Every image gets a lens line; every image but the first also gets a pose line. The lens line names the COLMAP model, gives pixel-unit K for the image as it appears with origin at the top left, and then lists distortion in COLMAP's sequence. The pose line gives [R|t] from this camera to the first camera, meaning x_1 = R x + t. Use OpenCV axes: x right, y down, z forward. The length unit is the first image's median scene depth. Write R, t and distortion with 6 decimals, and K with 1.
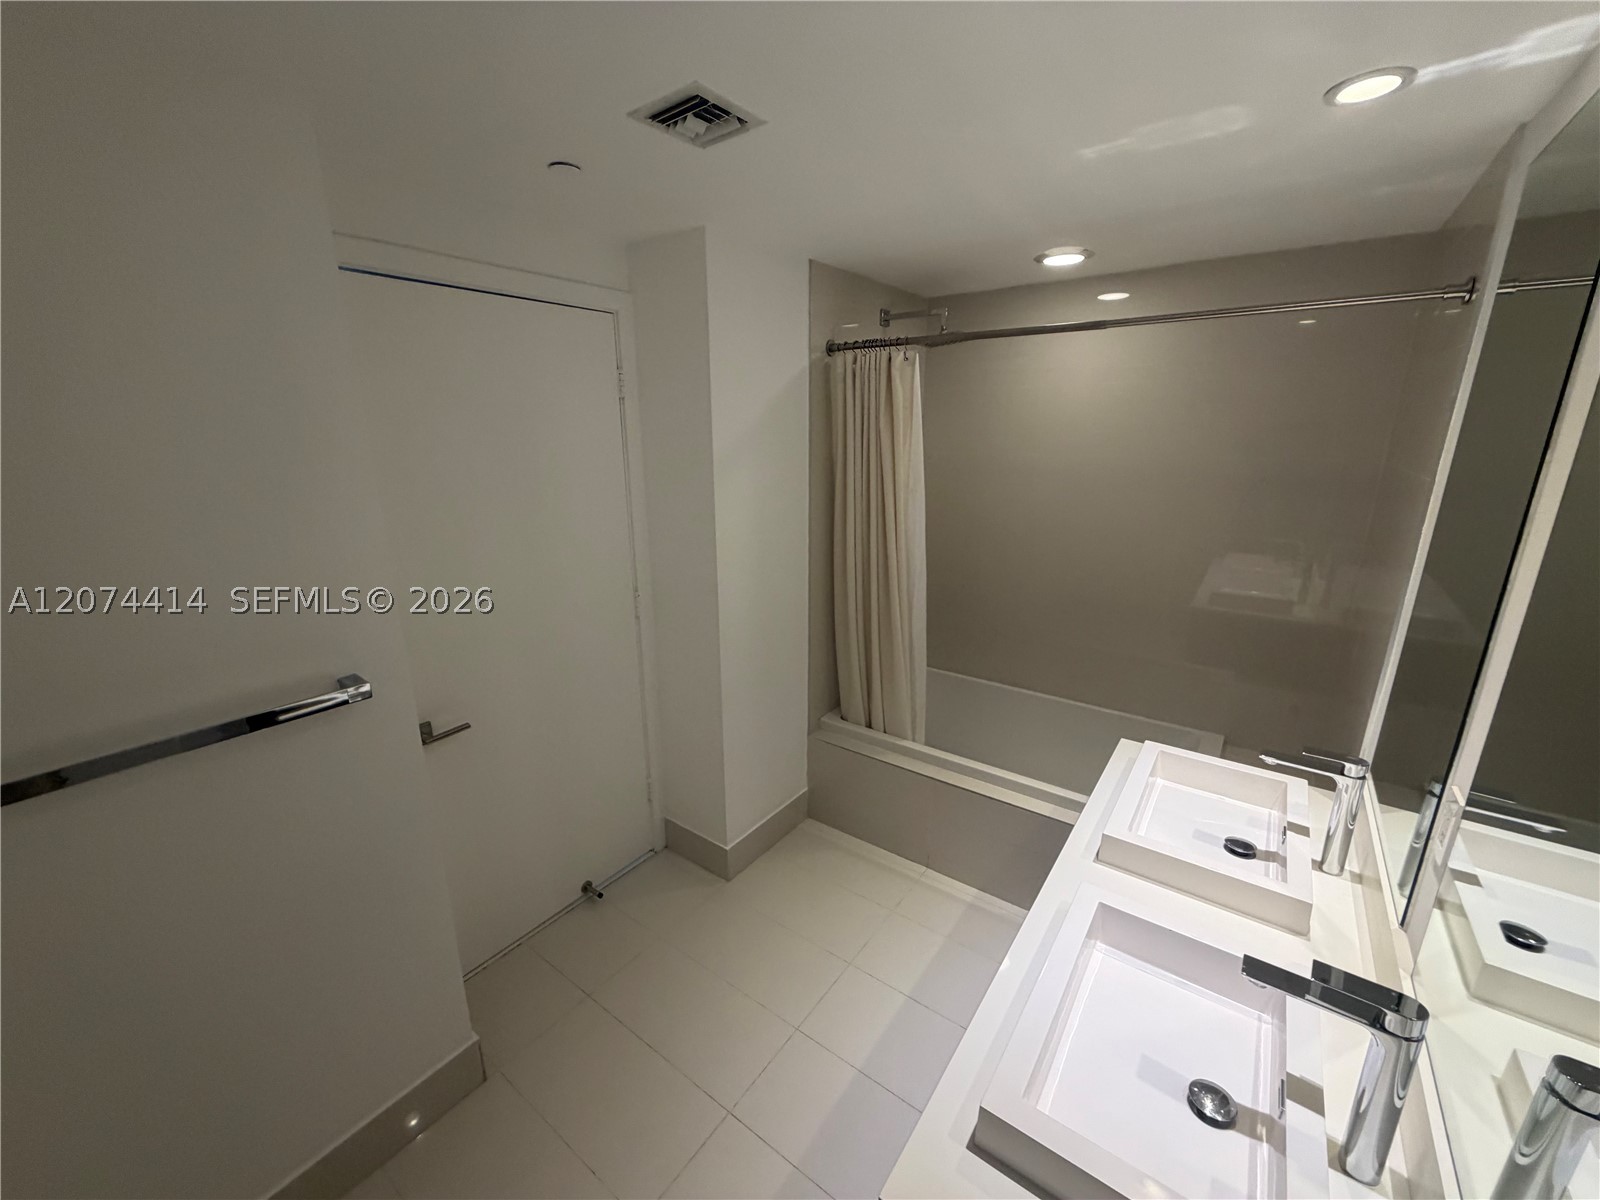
lens RADIAL K [[637.2, 0, 797.8], [0, 637.2, 600.3], [0, 0, 1]] dist [-0.000329, 0.000047]
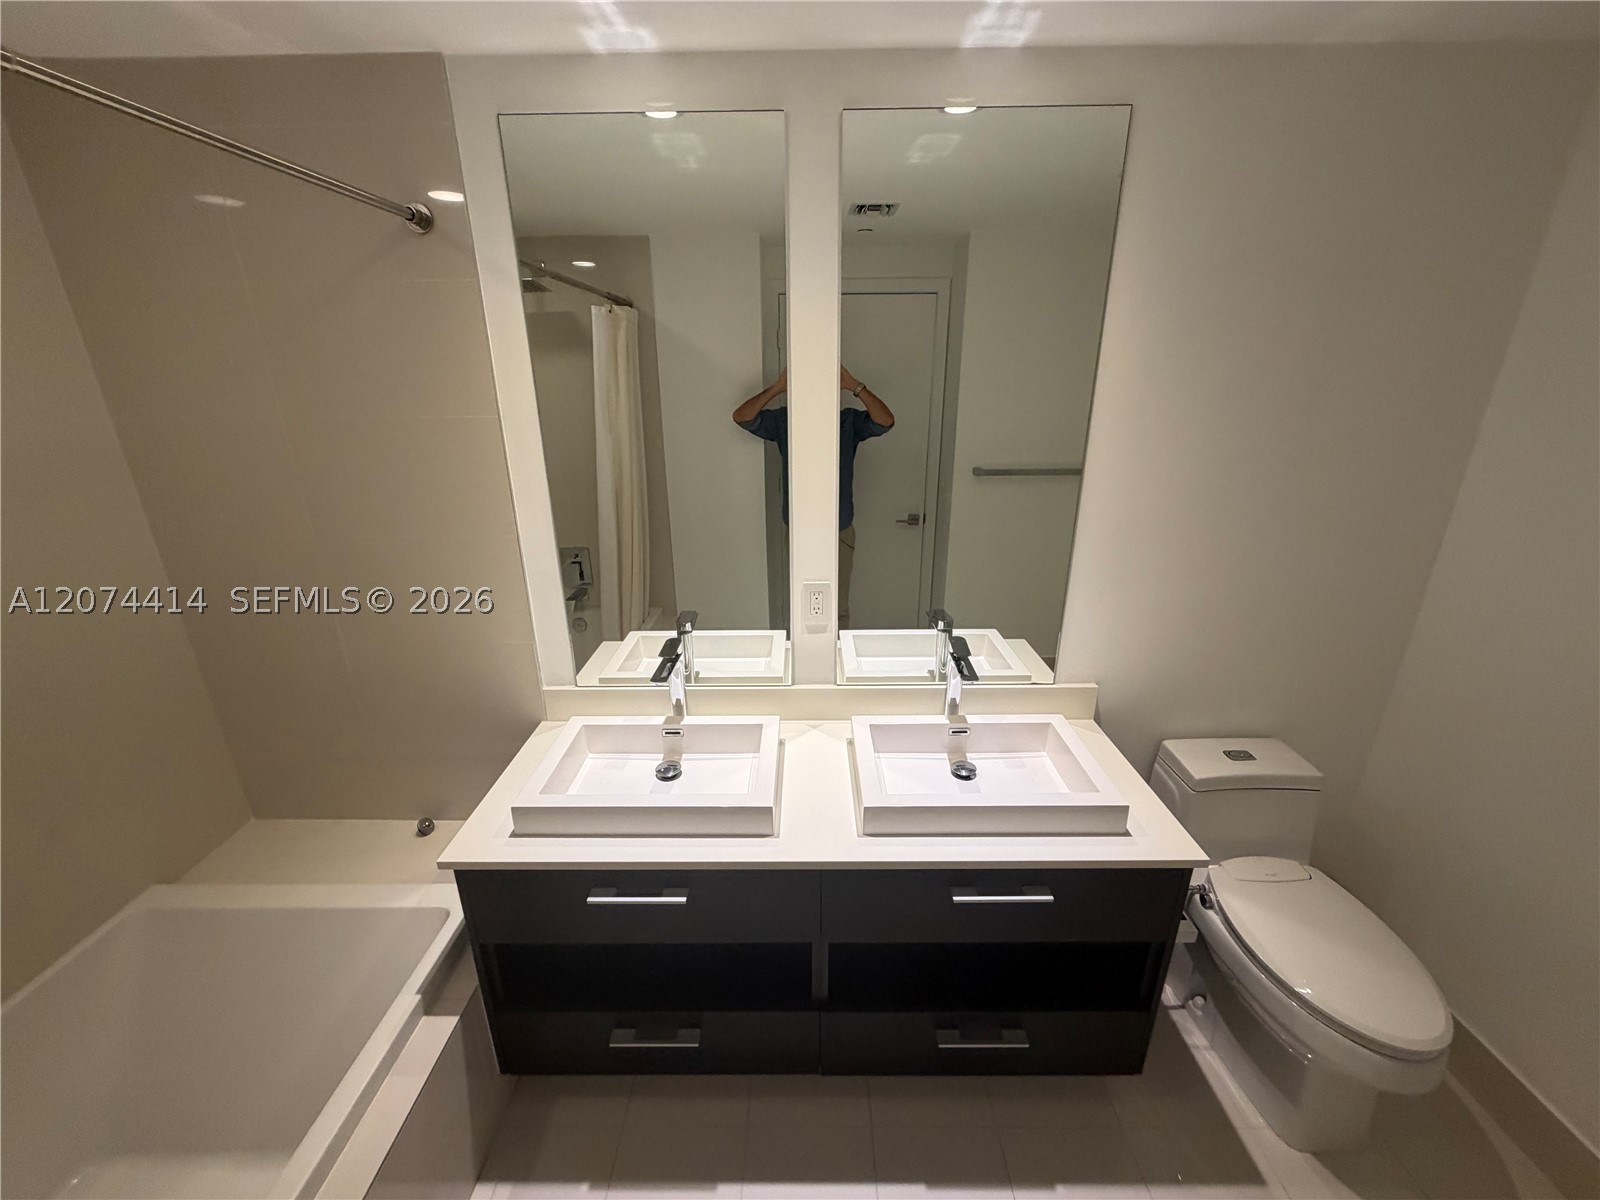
lens RADIAL K [[637.2, 0, 797.8], [0, 637.2, 600.3], [0, 0, 1]] dist [-0.000329, 0.000047]
pose [[-0.583396, -0.263730, 0.768176, -0.109587], [0.224858, 0.856394, 0.464787, -0.195566], [-0.780441, 0.443886, -0.440316, 0.776922]]
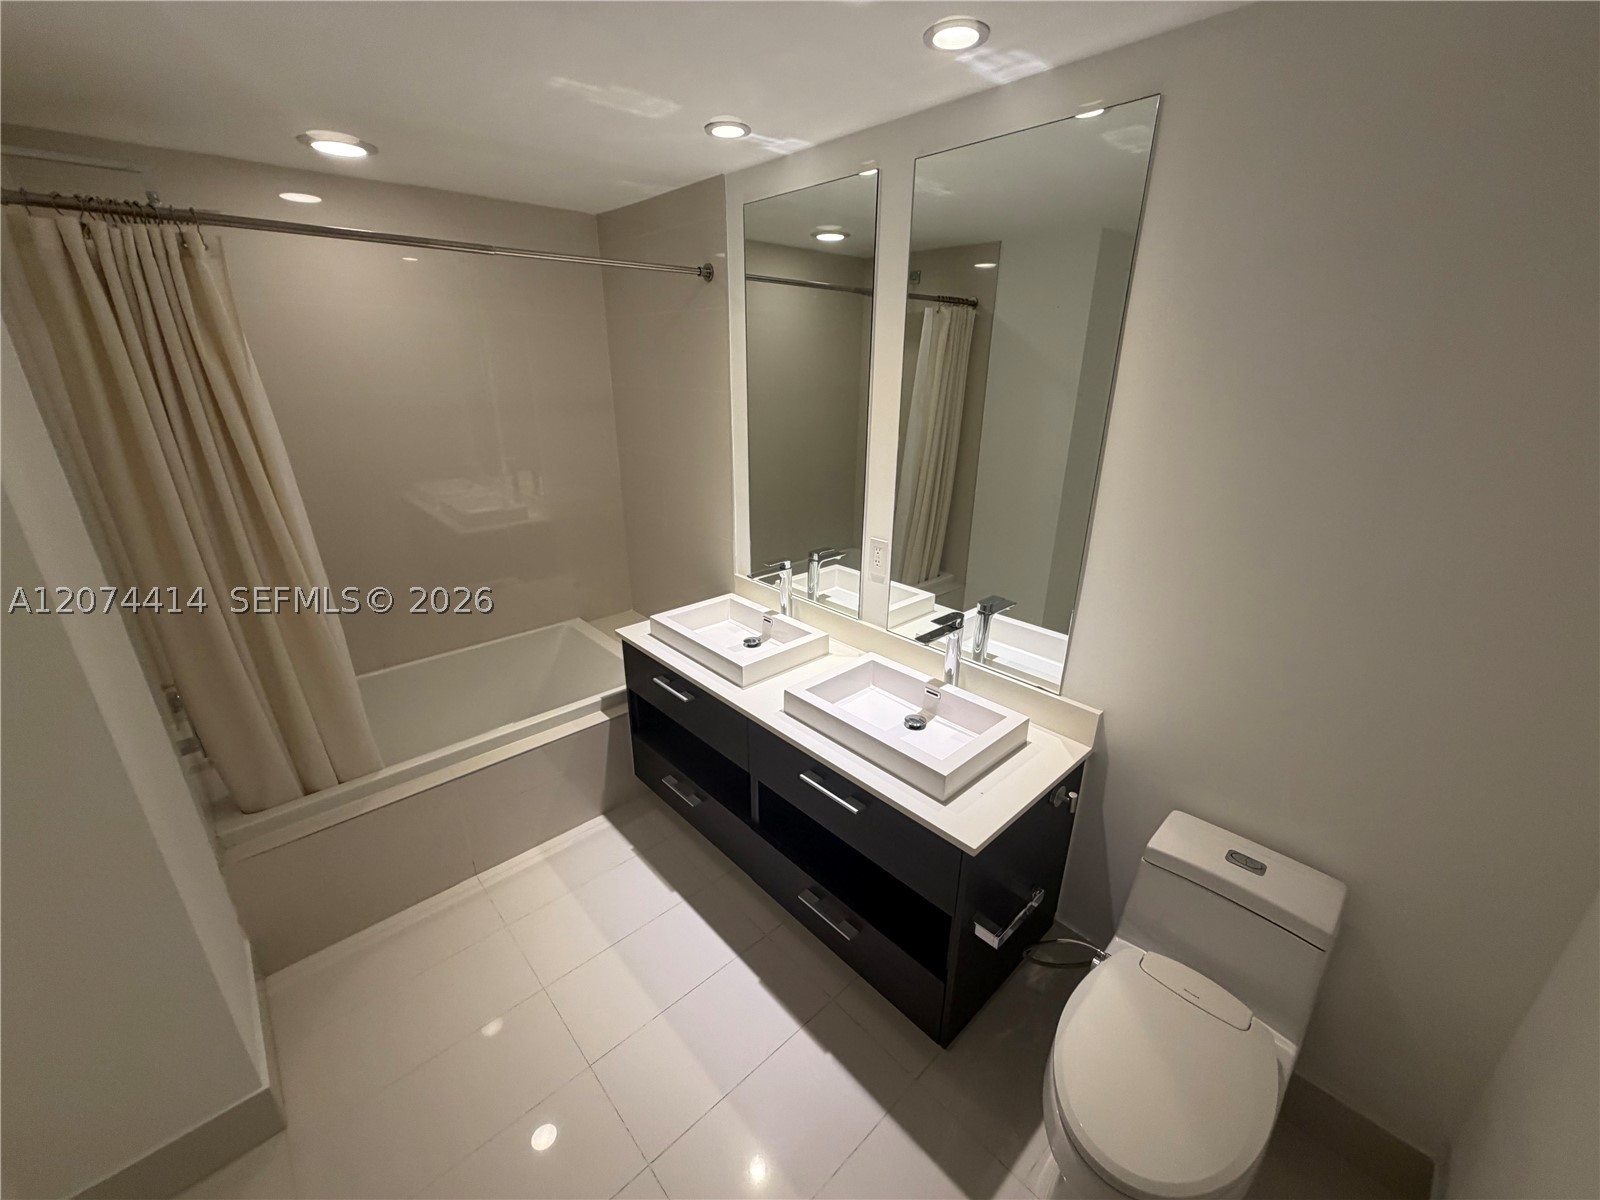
lens RADIAL K [[637.2, 0, 797.8], [0, 637.2, 600.3], [0, 0, 1]] dist [-0.000329, 0.000047]
pose [[0.191893, -0.341762, 0.919987, -0.434941], [0.253005, 0.922950, 0.290091, -0.079955], [-0.948243, 0.177094, 0.263575, 0.315536]]
